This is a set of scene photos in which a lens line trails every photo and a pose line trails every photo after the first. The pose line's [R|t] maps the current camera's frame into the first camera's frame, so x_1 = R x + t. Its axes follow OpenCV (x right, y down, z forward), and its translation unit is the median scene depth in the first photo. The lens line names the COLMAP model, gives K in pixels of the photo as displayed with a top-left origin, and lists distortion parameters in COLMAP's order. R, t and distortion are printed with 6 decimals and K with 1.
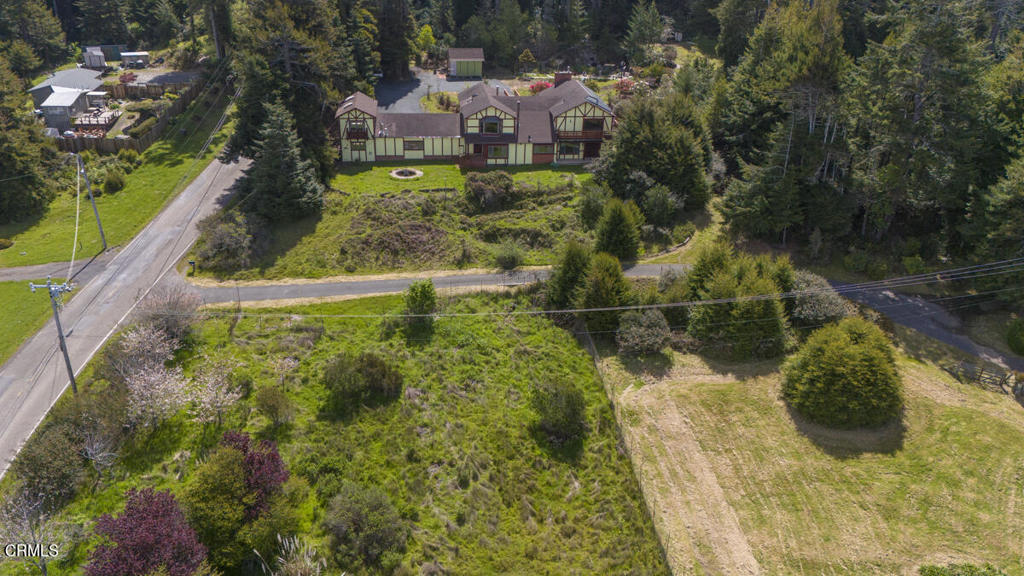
lens RADIAL K [[754.9, 0, 518.3], [0, 754.9, 285.0], [0, 0, 1]] dist [0.076903, -0.020327]
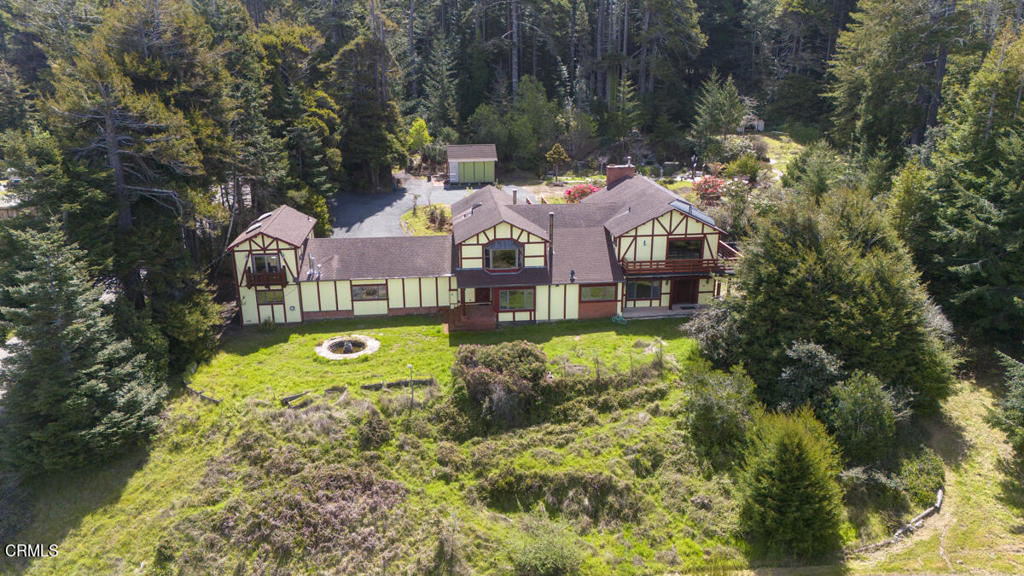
lens RADIAL K [[754.9, 0, 510.0], [0, 754.9, 279.6], [0, 0, 1]] dist [0.076903, -0.020327]
pose [[0.998736, -0.025046, -0.043572, -0.007896], [0.017919, 0.987456, -0.156876, -0.109165], [0.046954, 0.155897, 0.986657, 0.470331]]
